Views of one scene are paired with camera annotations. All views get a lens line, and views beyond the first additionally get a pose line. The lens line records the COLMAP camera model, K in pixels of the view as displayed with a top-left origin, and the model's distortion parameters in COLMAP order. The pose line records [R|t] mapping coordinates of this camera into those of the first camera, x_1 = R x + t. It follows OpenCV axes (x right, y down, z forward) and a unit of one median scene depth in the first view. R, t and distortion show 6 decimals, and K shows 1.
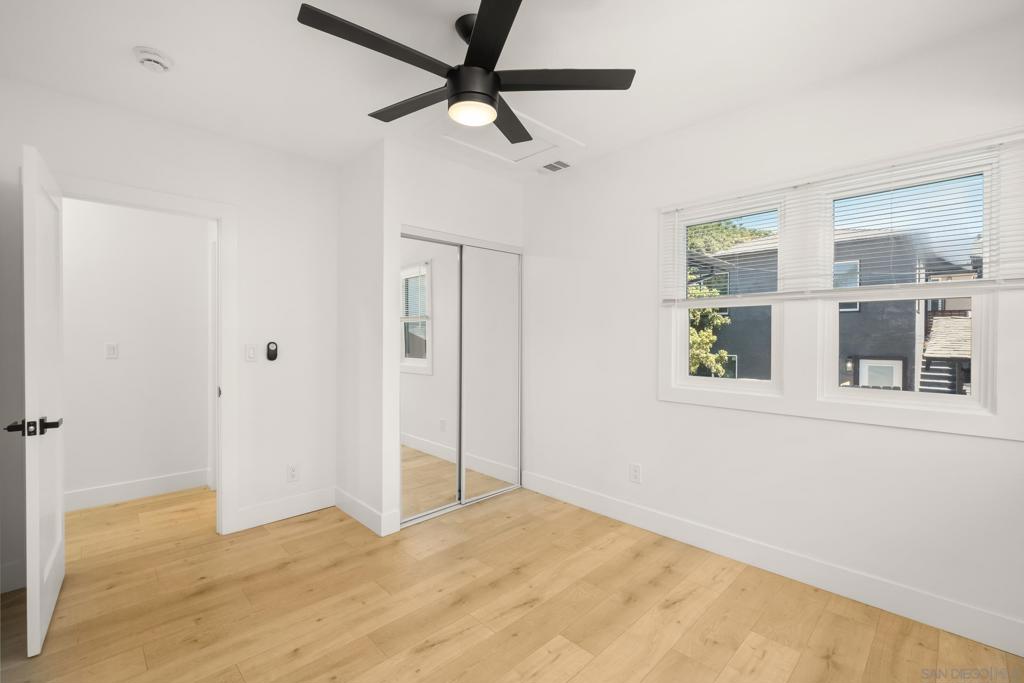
lens RADIAL K [[442.9, 0, 510.4], [0, 442.9, 346.7], [0, 0, 1]] dist [0.002432, -0.000682]
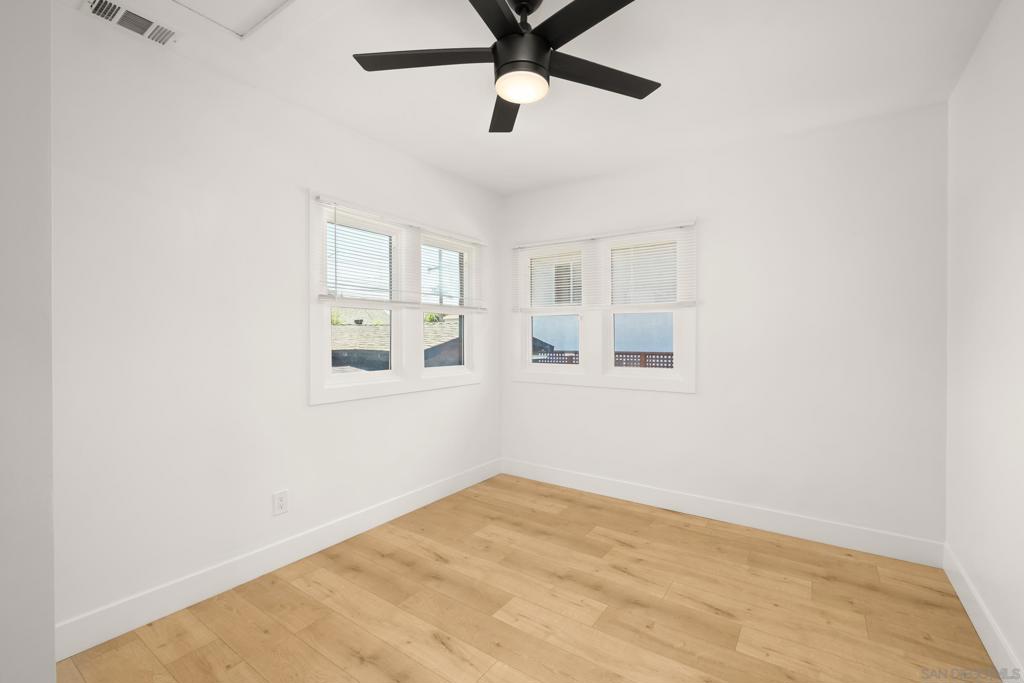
lens RADIAL K [[442.9, 0, 511.4], [0, 442.9, 333.3], [0, 0, 1]] dist [0.002432, -0.000682]
pose [[-0.189105, 0.009355, 0.981912, -0.808043], [0.023977, 0.999700, -0.004907, -0.016543], [-0.981664, 0.022616, -0.189273, 0.975076]]
